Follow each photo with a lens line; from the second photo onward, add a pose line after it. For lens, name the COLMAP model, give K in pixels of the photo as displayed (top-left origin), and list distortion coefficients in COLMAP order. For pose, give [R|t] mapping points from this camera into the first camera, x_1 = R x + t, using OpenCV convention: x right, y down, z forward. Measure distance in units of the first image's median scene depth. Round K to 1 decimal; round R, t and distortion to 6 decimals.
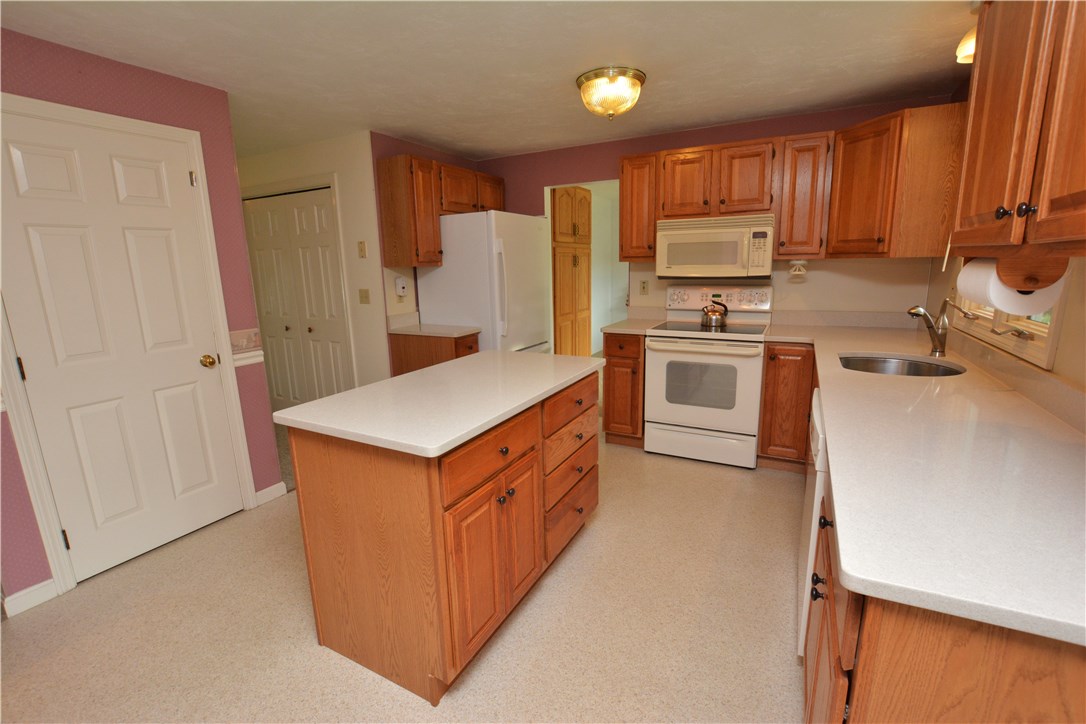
lens RADIAL K [[477.6, 0, 545.5], [0, 477.6, 361.2], [0, 0, 1]] dist [-0.036815, 0.007103]
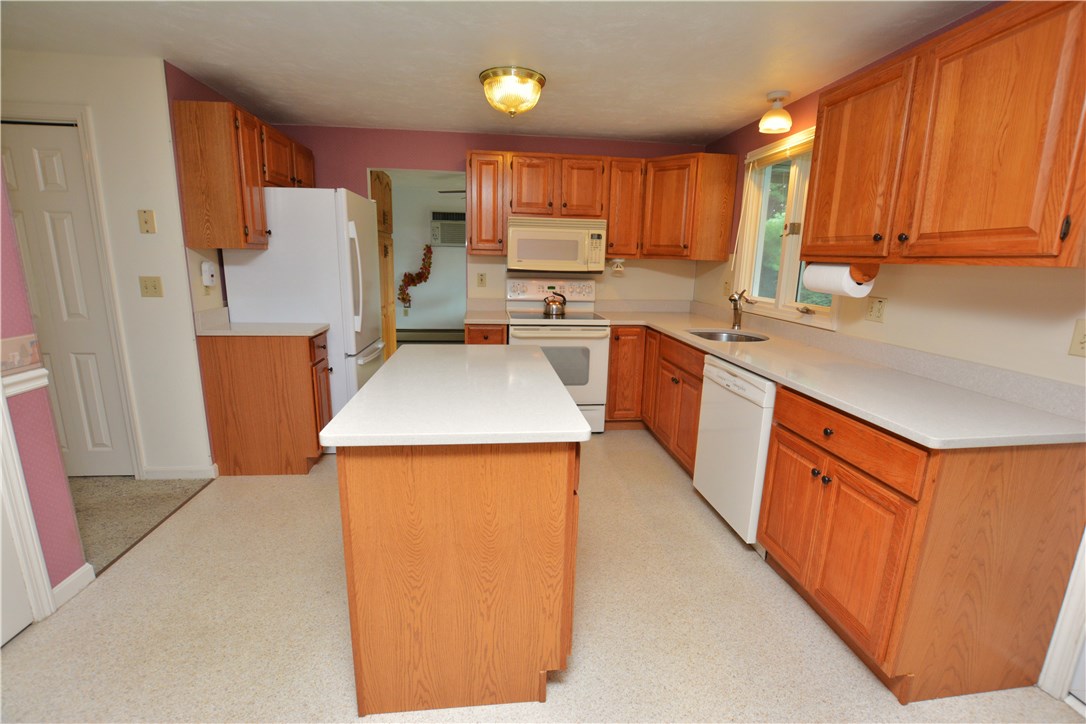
lens RADIAL K [[477.6, 0, 545.5], [0, 477.6, 361.4], [0, 0, 1]] dist [-0.036815, 0.007103]
pose [[0.820218, -0.079456, 0.566506, -0.360040], [0.073767, 0.996730, 0.032994, -0.002071], [-0.567275, 0.014727, 0.823397, 0.088547]]
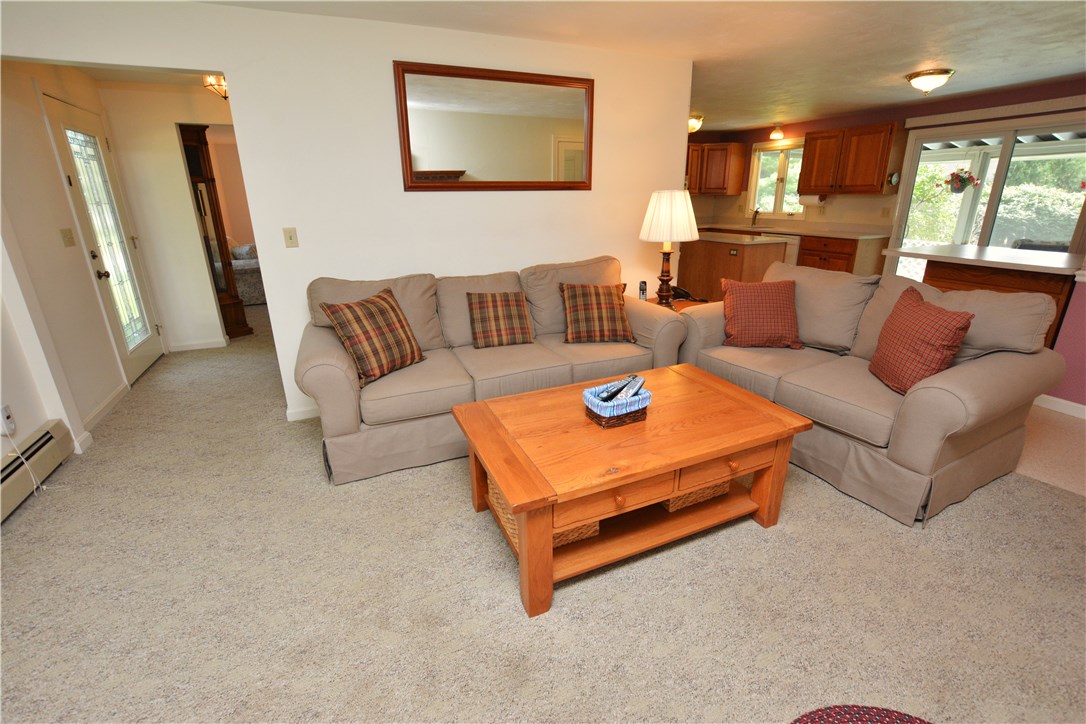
lens RADIAL K [[477.6, 0, 546.9], [0, 477.6, 364.9], [0, 0, 1]] dist [-0.036815, 0.007103]
pose [[0.613829, -0.248828, 0.749199, -2.017133], [0.158117, 0.968548, 0.192132, 0.048672], [-0.773442, 0.000524, 0.633866, 0.017306]]
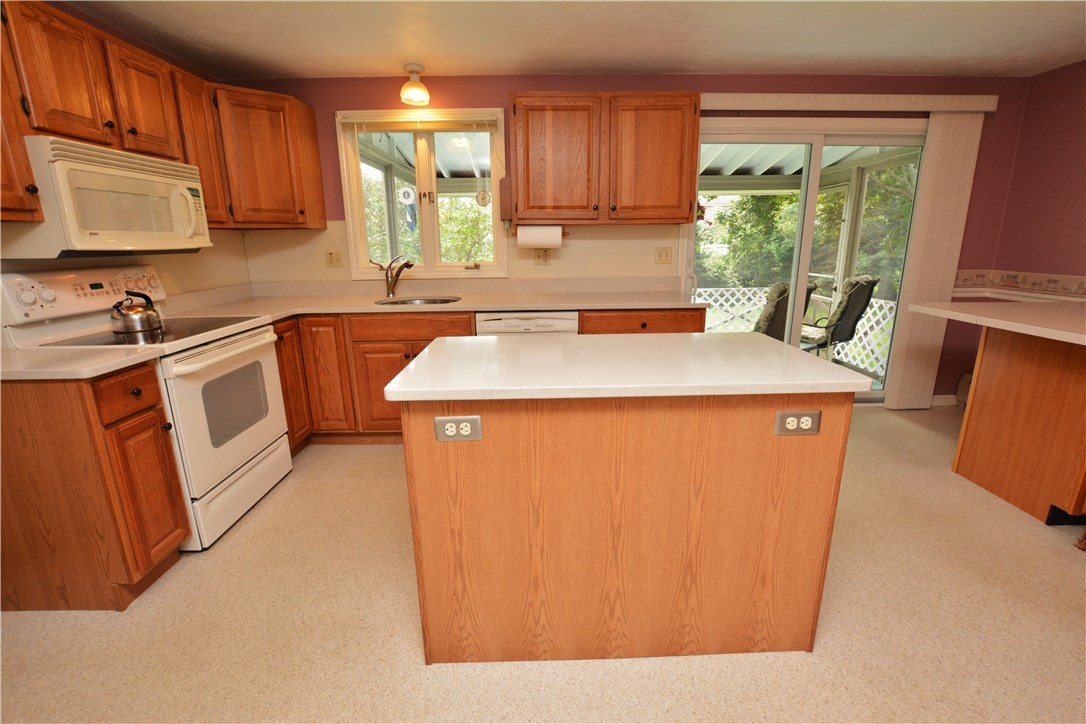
lens RADIAL K [[477.6, 0, 545.4], [0, 477.6, 361.4], [0, 0, 1]] dist [-0.036815, 0.007103]
pose [[-0.481673, -0.189561, 0.855604, -0.504415], [0.197215, 0.927835, 0.316589, -0.143303], [-0.853872, 0.321230, -0.409529, 0.918603]]
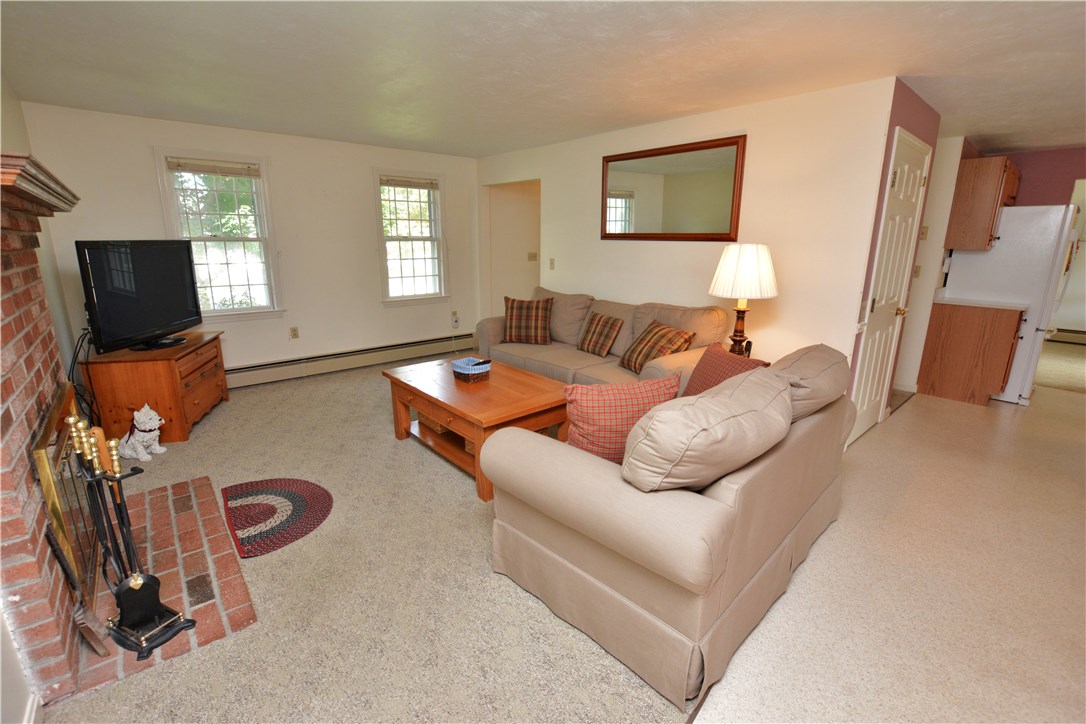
lens RADIAL K [[477.6, 0, 542.5], [0, 477.6, 363.7], [0, 0, 1]] dist [-0.036815, 0.007103]
pose [[0.933030, 0.119102, -0.339514, -1.004061], [-0.100477, 0.992332, 0.071988, 0.131855], [0.345484, -0.033054, 0.937842, -0.572621]]
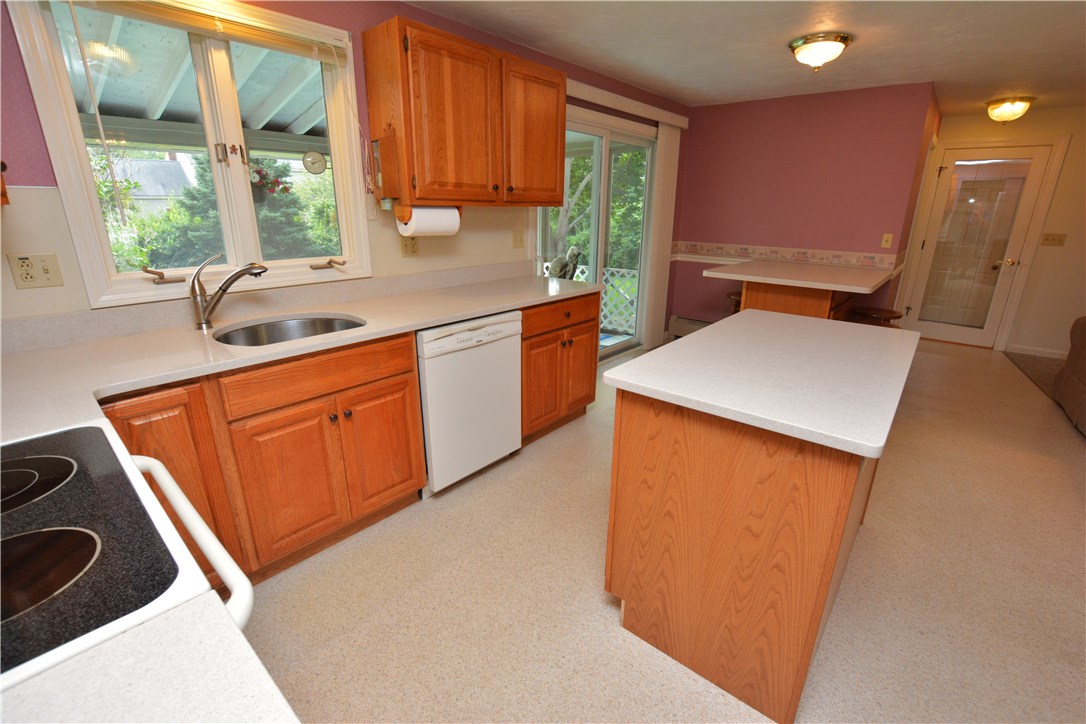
lens RADIAL K [[477.6, 0, 549.6], [0, 477.6, 361.9], [0, 0, 1]] dist [-0.036815, 0.007103]
pose [[-0.976419, -0.055057, 0.208745, 0.051091], [0.054134, 0.873600, 0.483625, -0.237060], [-0.208987, 0.483521, -0.850019, 1.167393]]
